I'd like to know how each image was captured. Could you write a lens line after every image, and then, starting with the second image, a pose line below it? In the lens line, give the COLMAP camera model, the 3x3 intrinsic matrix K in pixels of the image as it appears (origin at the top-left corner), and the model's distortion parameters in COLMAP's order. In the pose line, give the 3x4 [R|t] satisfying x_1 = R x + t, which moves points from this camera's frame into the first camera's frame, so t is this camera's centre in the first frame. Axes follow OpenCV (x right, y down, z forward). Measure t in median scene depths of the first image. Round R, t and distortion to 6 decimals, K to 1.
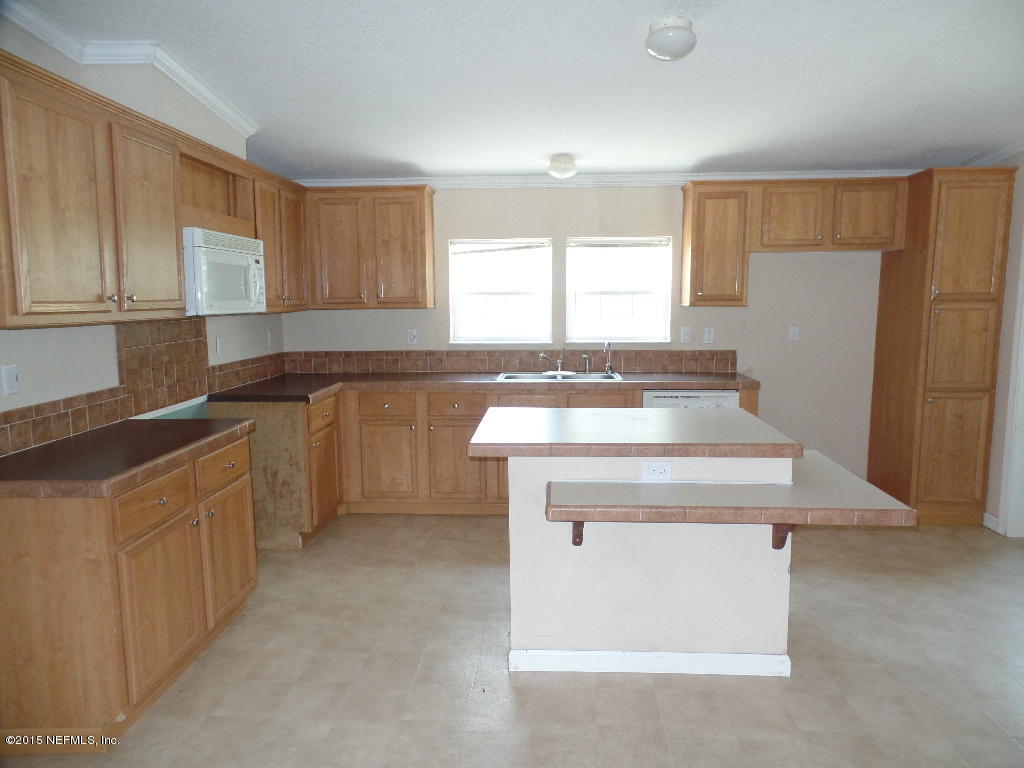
lens RADIAL K [[697.9, 0, 510.6], [0, 697.9, 377.9], [0, 0, 1]] dist [-0.010118, 0.004358]
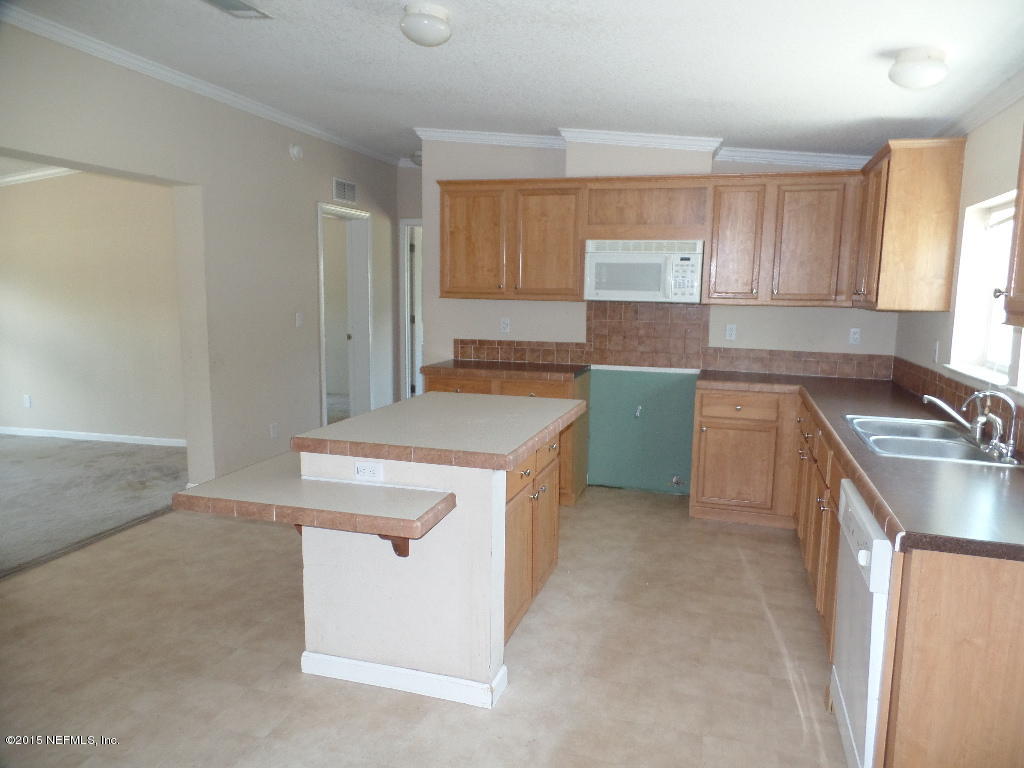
lens RADIAL K [[697.9, 0, 511.9], [0, 697.9, 388.9], [0, 0, 1]] dist [-0.010118, 0.004358]
pose [[-0.246007, 0.144991, -0.958362, 1.027622], [-0.125445, 0.975670, 0.179811, -0.151117], [0.961116, 0.164457, -0.221833, 1.205184]]
